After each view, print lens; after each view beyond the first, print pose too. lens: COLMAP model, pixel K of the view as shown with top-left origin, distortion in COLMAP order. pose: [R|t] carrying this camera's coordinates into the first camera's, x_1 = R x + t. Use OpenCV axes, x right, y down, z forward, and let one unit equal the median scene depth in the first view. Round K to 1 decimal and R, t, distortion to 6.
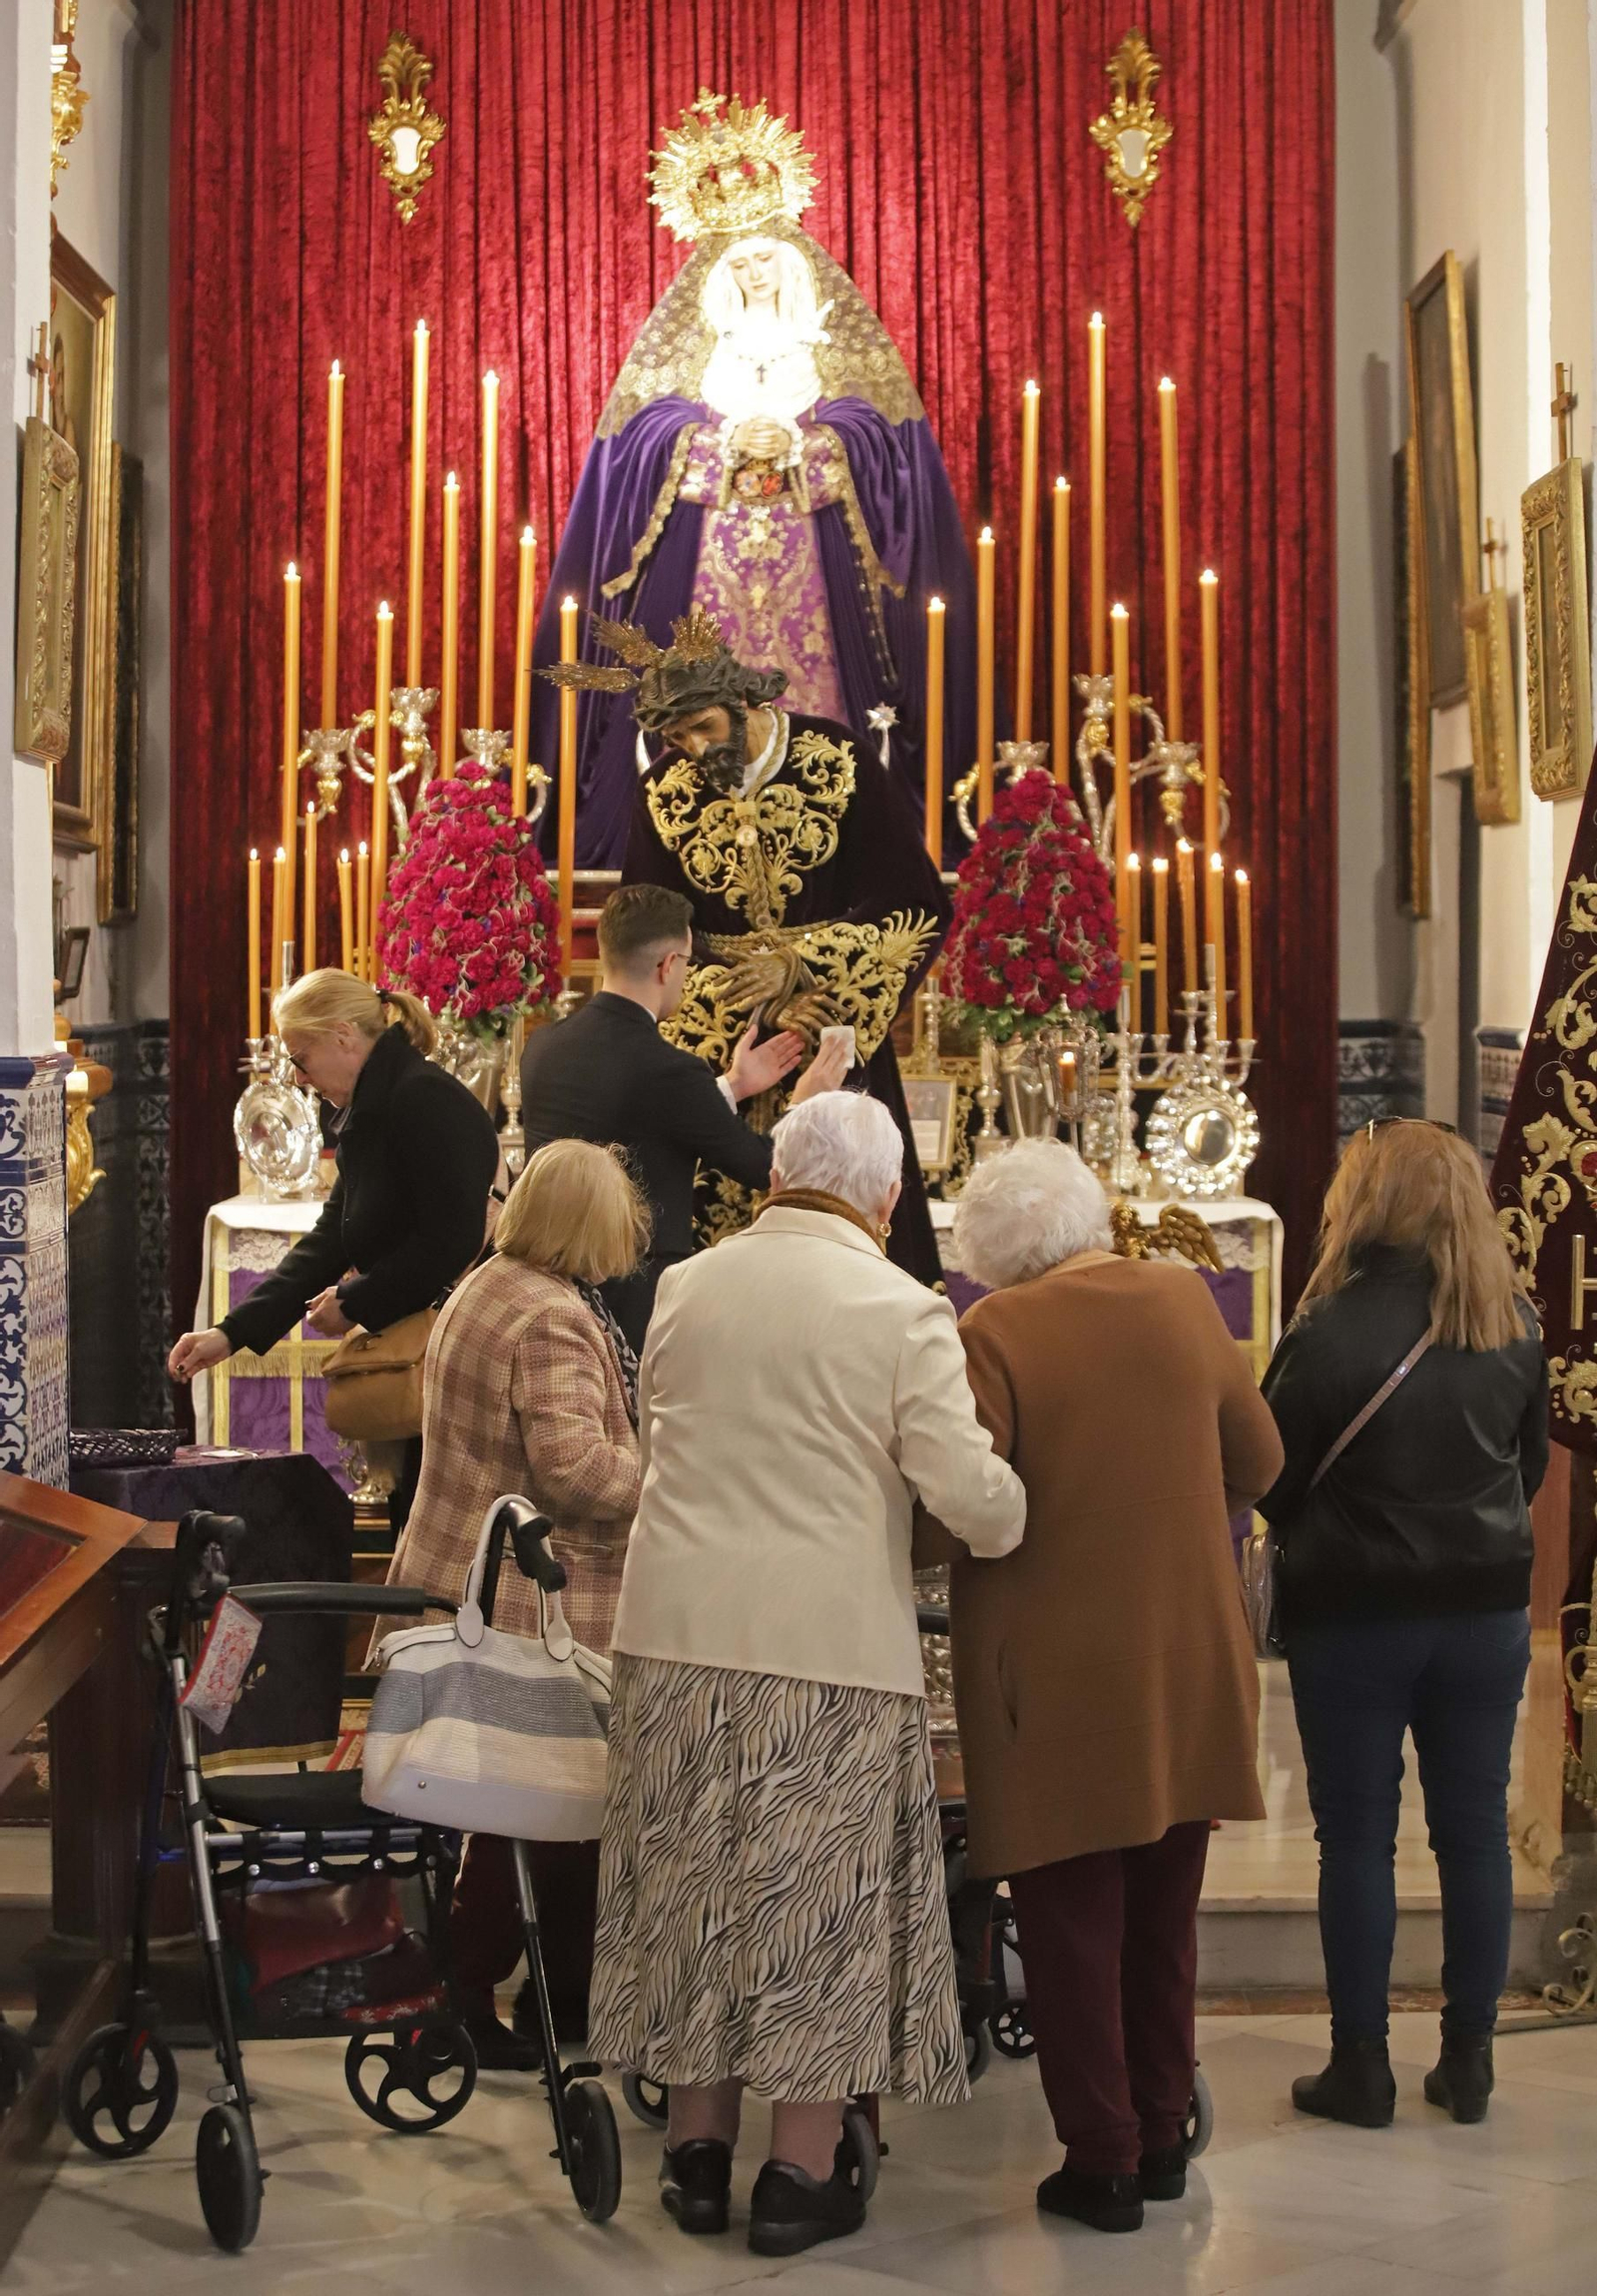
lens RADIAL K [[4967.7, 0, 798.5], [0, 4967.7, 1148.0], [0, 0, 1]] dist [-0.343467, 0.340593]
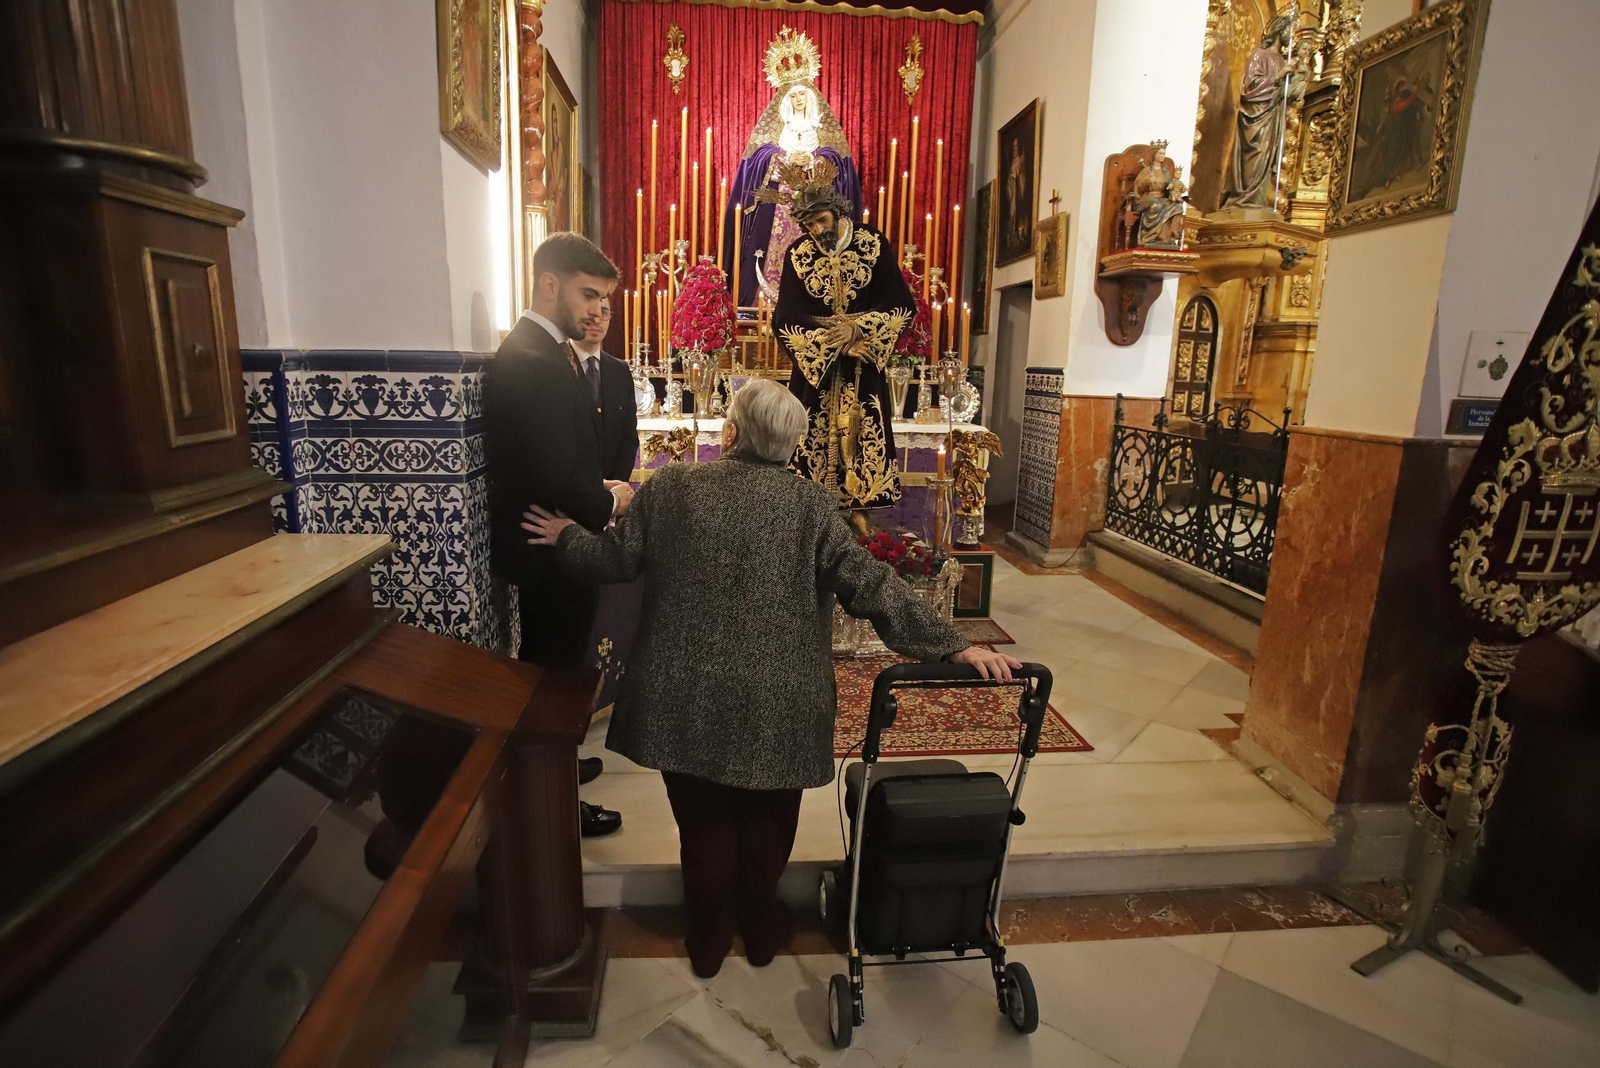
lens RADIAL K [[808.9, 0, 781.7], [0, 808.9, 540.1], [0, 0, 1]] dist [-0.075166, 0.032803]
pose [[0.997478, 0.007926, 0.070528, -0.061131], [-0.020588, 0.983330, 0.180662, -0.006319], [-0.067920, -0.181658, 0.981013, 0.600264]]
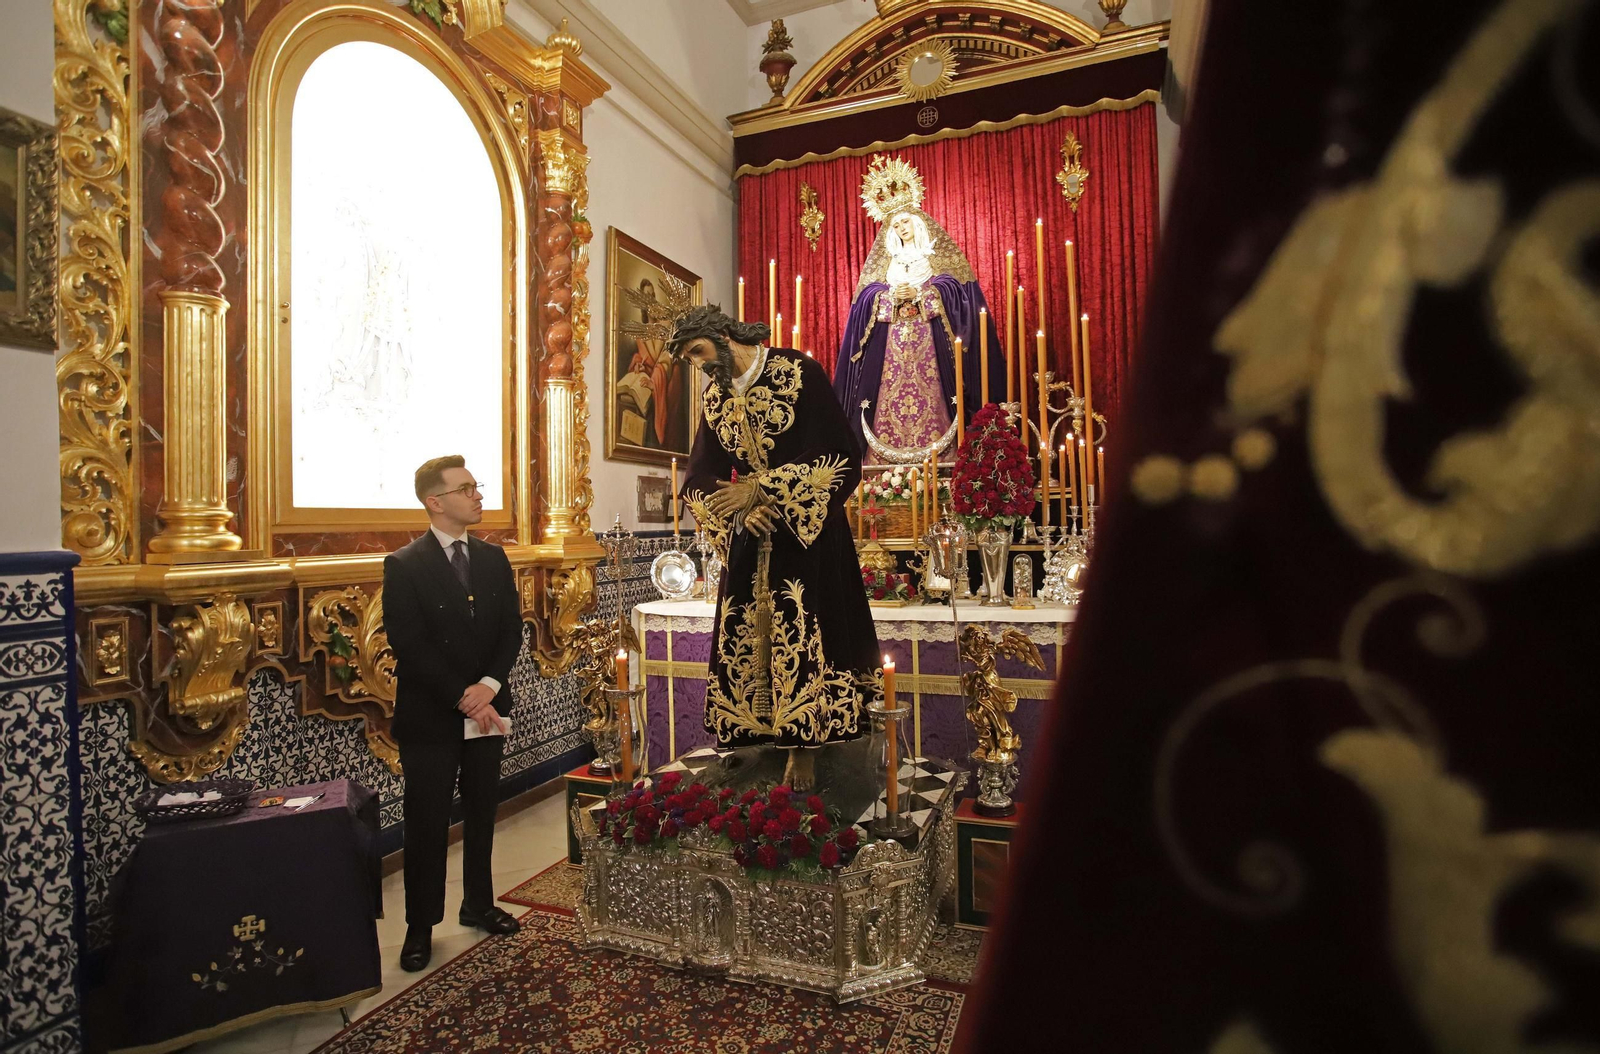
lens RADIAL K [[799.5, 0, 798.2], [0, 799.5, 520.7], [0, 0, 1]] dist [-0.081967, 0.038487]
pose [[0.925144, -0.020024, -0.379088, 0.113354], [0.006720, 0.999315, -0.036387, -0.015821], [0.379557, 0.031116, 0.924645, 0.743158]]
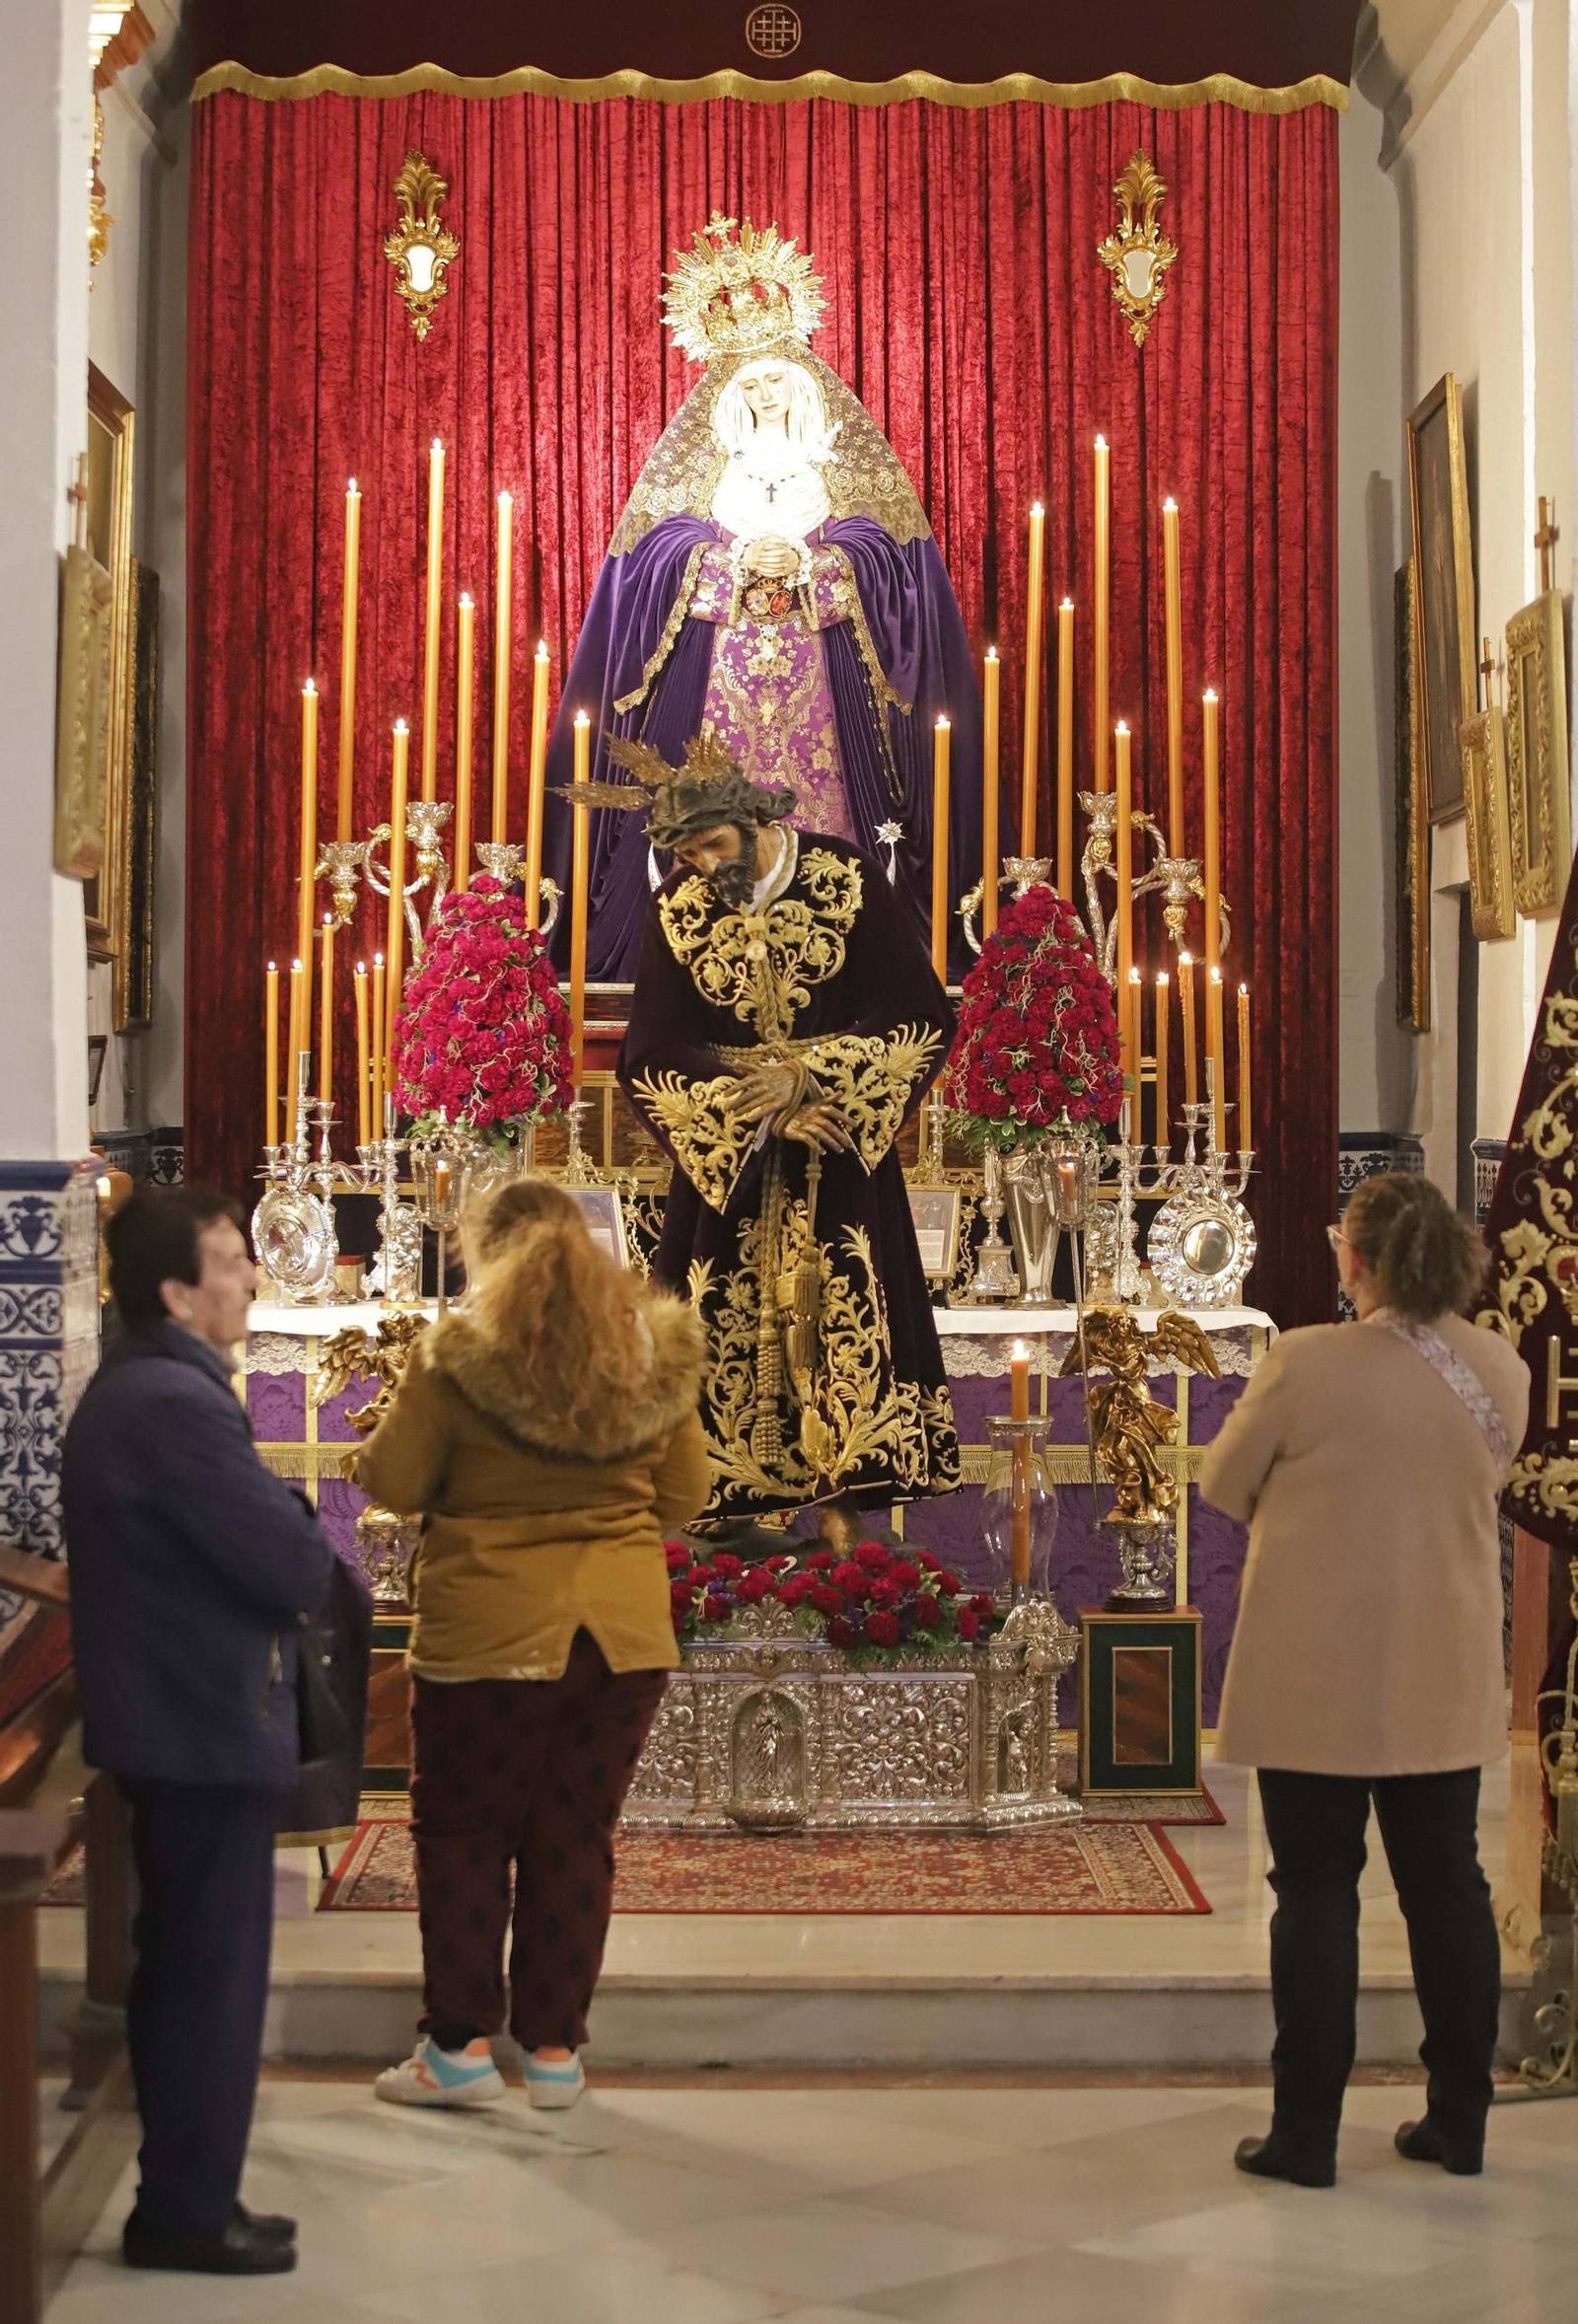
lens RADIAL K [[5135.2, 0, 790.5], [0, 5135.2, 1123.3], [0, 0, 1]] dist [-0.303264, -0.085841]
pose [[0.999990, 0.003763, -0.002449, -0.000624], [-0.003829, 0.999609, -0.027683, 0.002265], [0.002344, 0.027692, 0.999614, -0.061323]]
